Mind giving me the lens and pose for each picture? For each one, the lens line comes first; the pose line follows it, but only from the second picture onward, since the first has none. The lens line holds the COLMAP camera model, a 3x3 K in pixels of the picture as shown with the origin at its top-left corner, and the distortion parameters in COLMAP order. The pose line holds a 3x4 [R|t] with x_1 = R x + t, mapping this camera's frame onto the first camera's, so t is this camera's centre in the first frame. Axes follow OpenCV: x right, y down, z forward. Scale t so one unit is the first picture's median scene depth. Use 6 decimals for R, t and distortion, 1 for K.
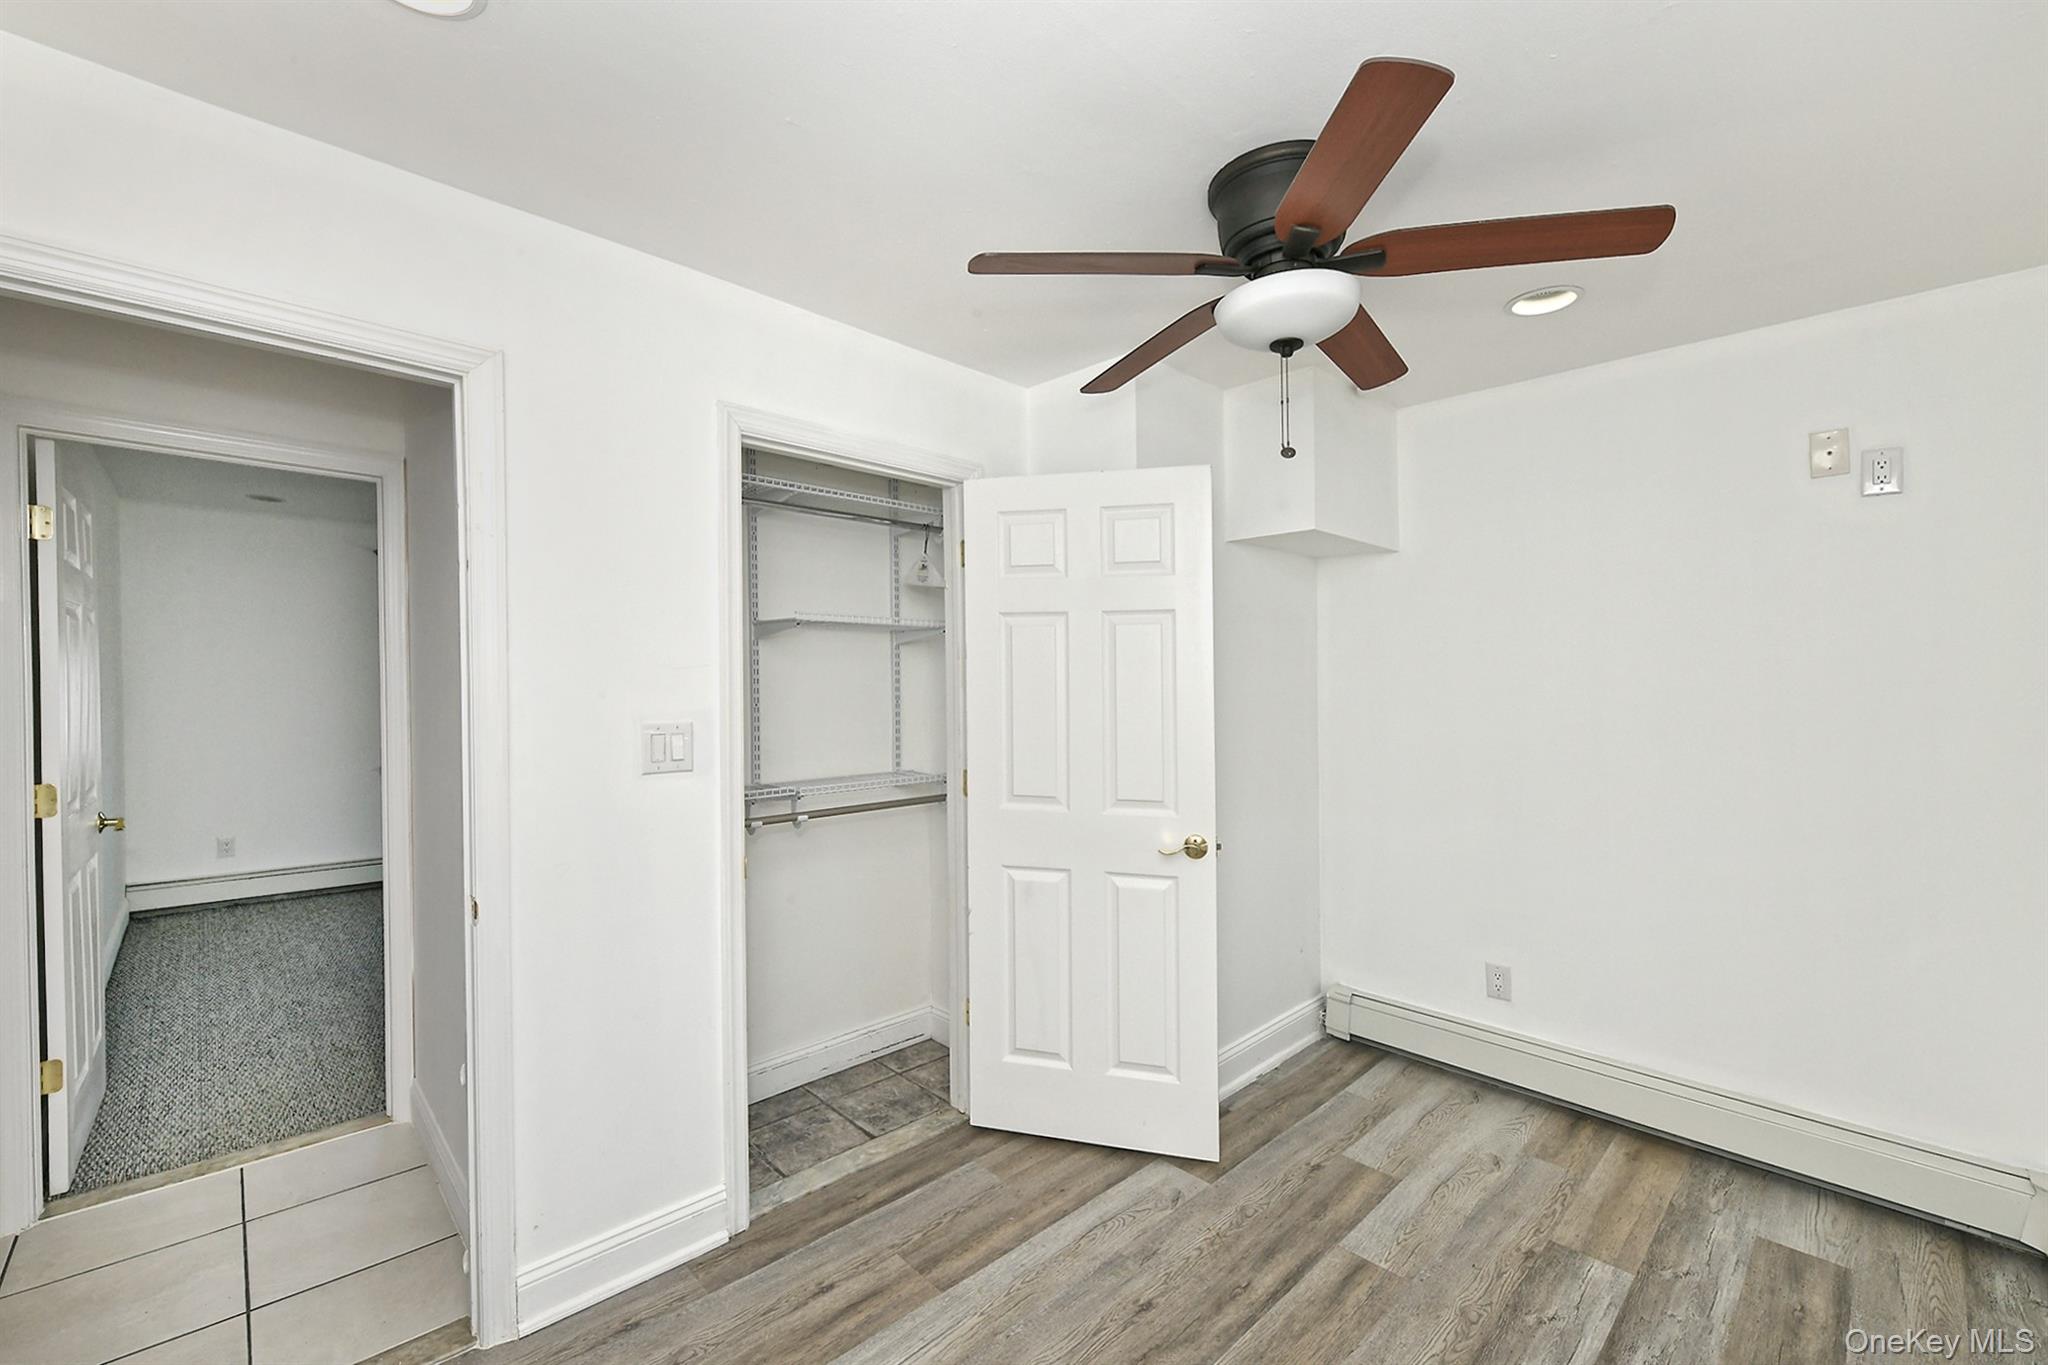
lens RADIAL K [[884.9, 0, 1014.0], [0, 884.9, 694.4], [0, 0, 1]] dist [-0.003848, -0.000464]
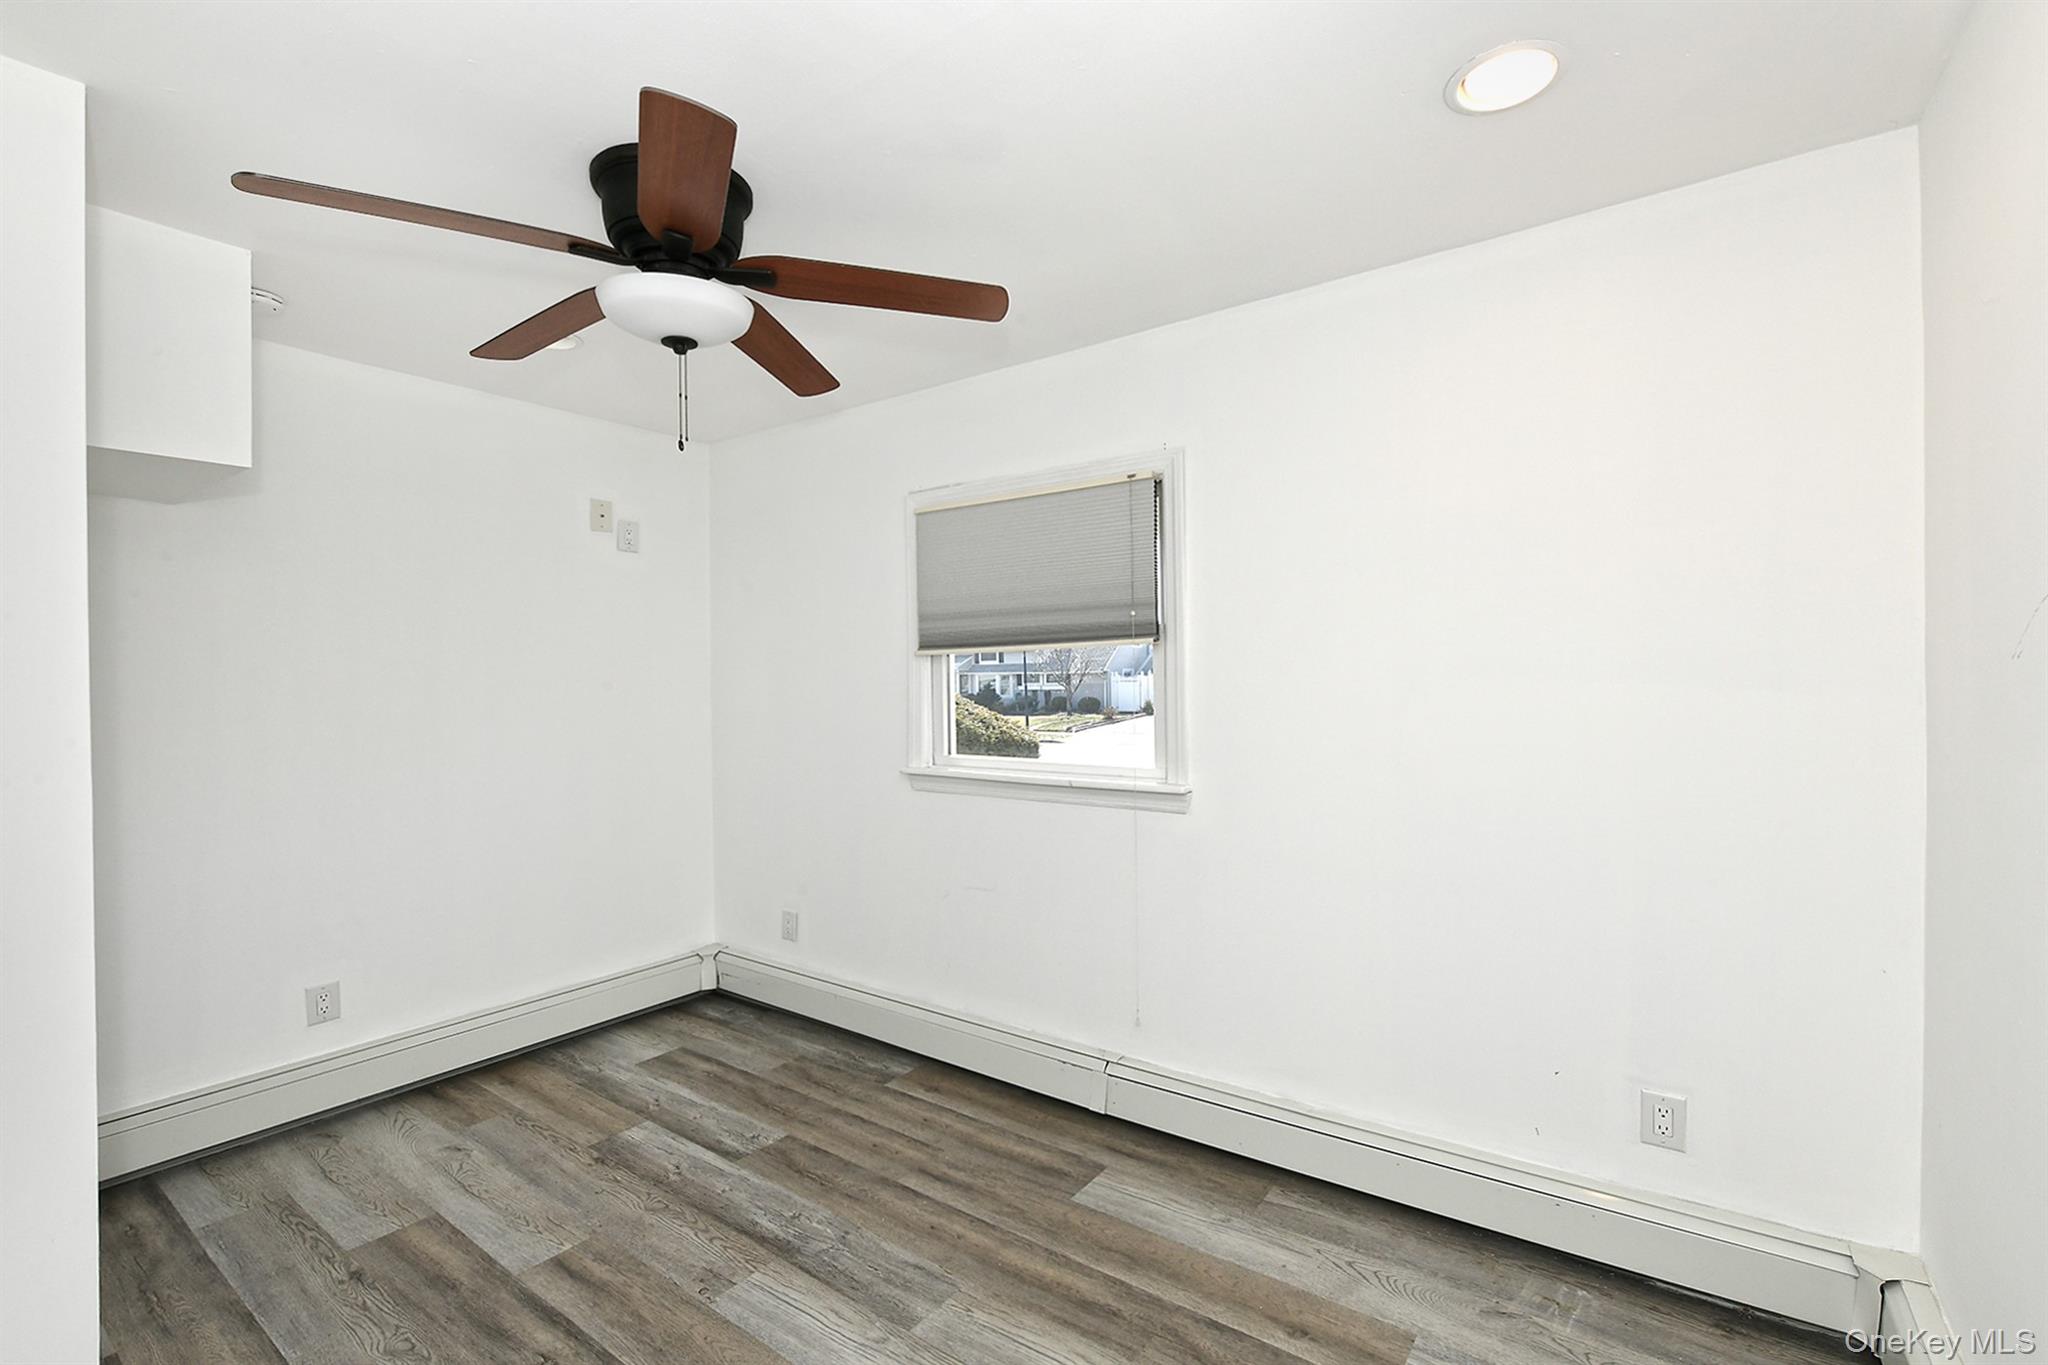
lens RADIAL K [[808.6, 0, 1012.5], [0, 808.6, 673.9], [0, 0, 1]] dist [-0.017194, -0.003367]
pose [[-0.141894, 0.005102, 0.989869, -0.494195], [0.030511, 0.999534, -0.000778, 0.009778], [-0.989411, 0.030092, -0.141984, 0.543451]]
